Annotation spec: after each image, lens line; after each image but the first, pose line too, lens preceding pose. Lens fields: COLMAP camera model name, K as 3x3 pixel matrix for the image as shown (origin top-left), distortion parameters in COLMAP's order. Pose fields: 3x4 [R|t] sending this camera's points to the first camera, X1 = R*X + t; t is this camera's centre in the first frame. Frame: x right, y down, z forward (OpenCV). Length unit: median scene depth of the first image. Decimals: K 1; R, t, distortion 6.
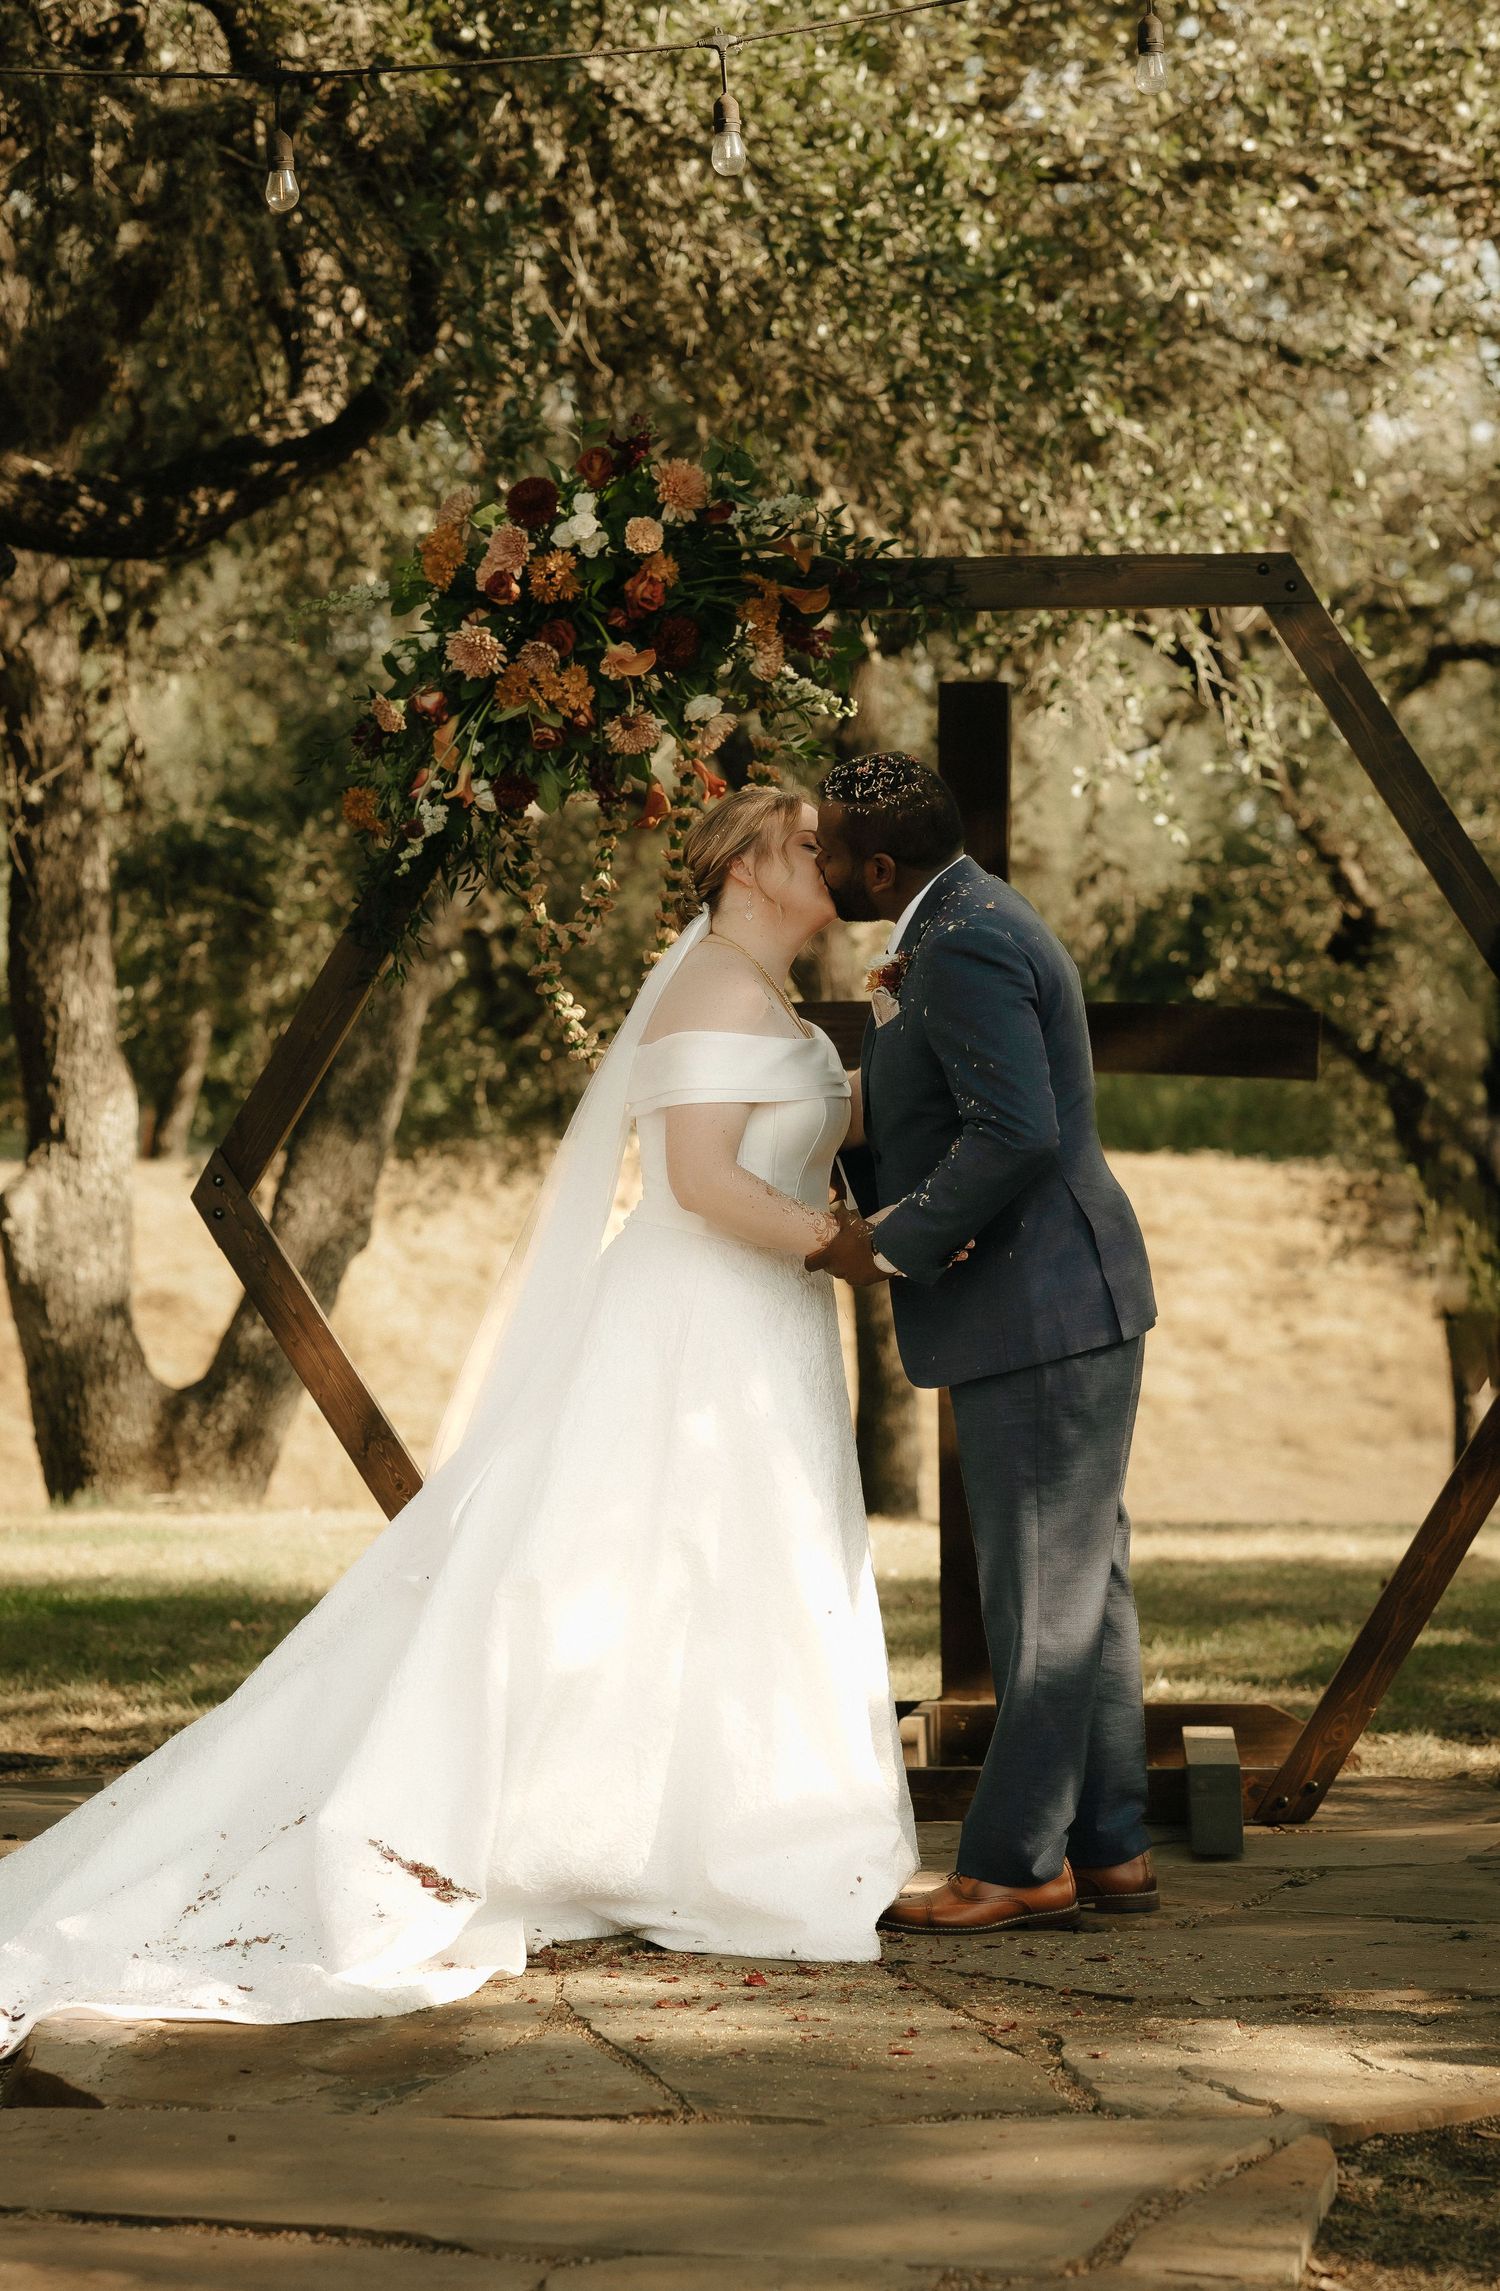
lens RADIAL K [[5751.7, 0, 750.0], [0, 5751.7, 1145.5], [0, 0, 1]] dist [-0.044887, -0.069936]
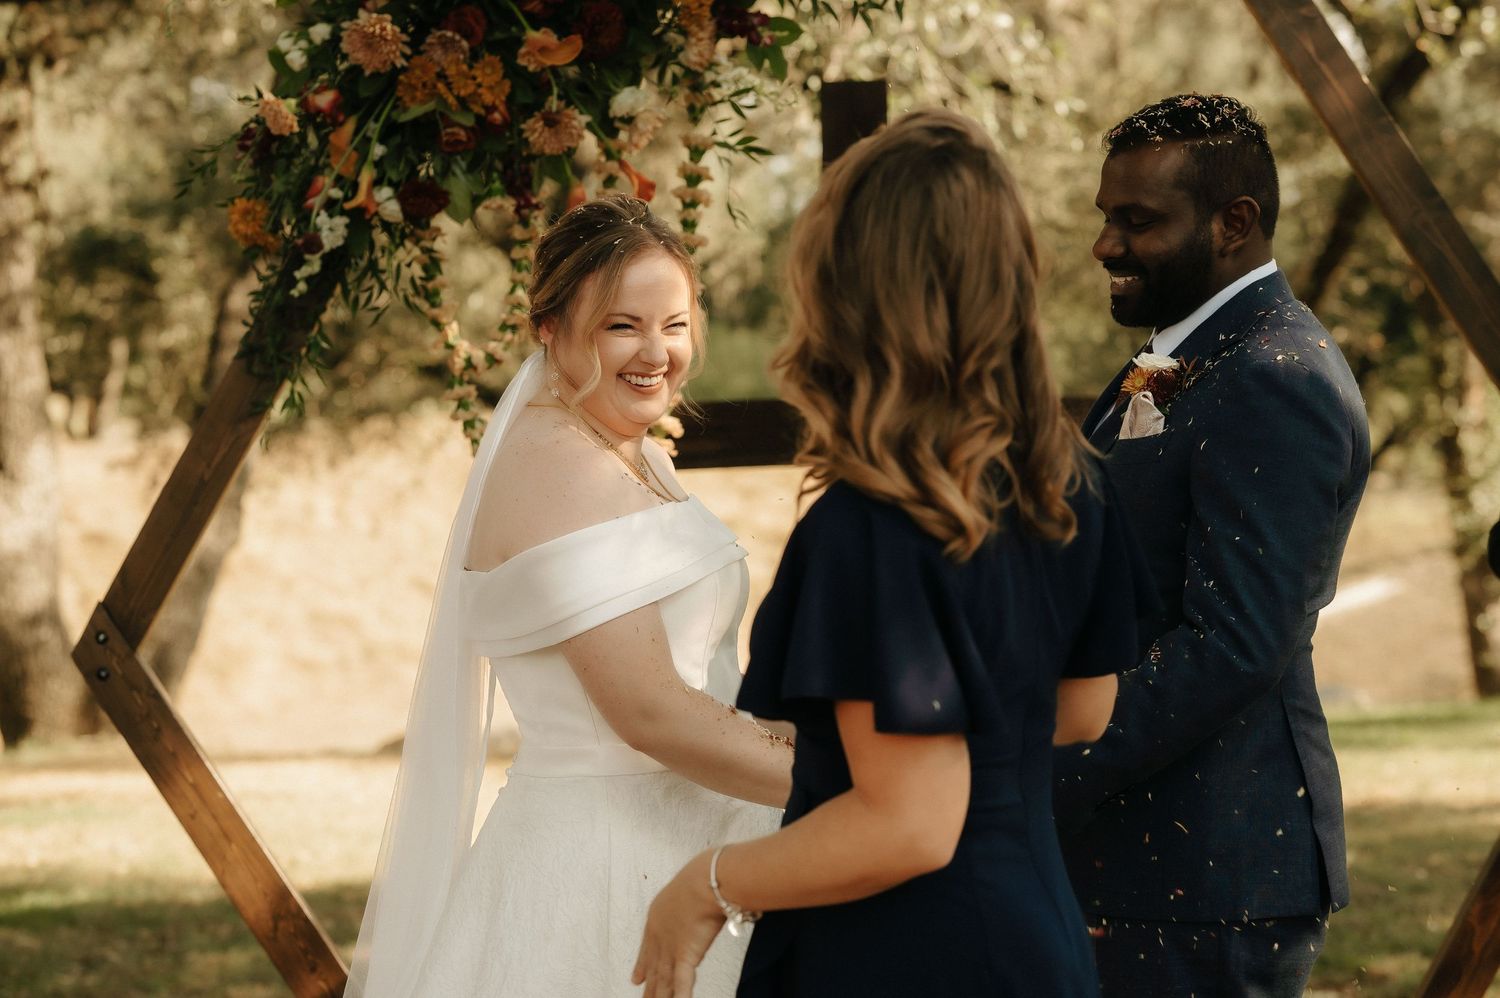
lens RADIAL K [[3696.3, 0, 750.0], [0, 3696.3, 499.0], [0, 0, 1]] dist [0.001086, 0.028516]
pose [[0.996984, -0.026379, 0.072984, -0.033319], [0.024752, 0.999427, 0.023099, -0.026981], [-0.073551, -0.021223, 0.997066, 0.421604]]
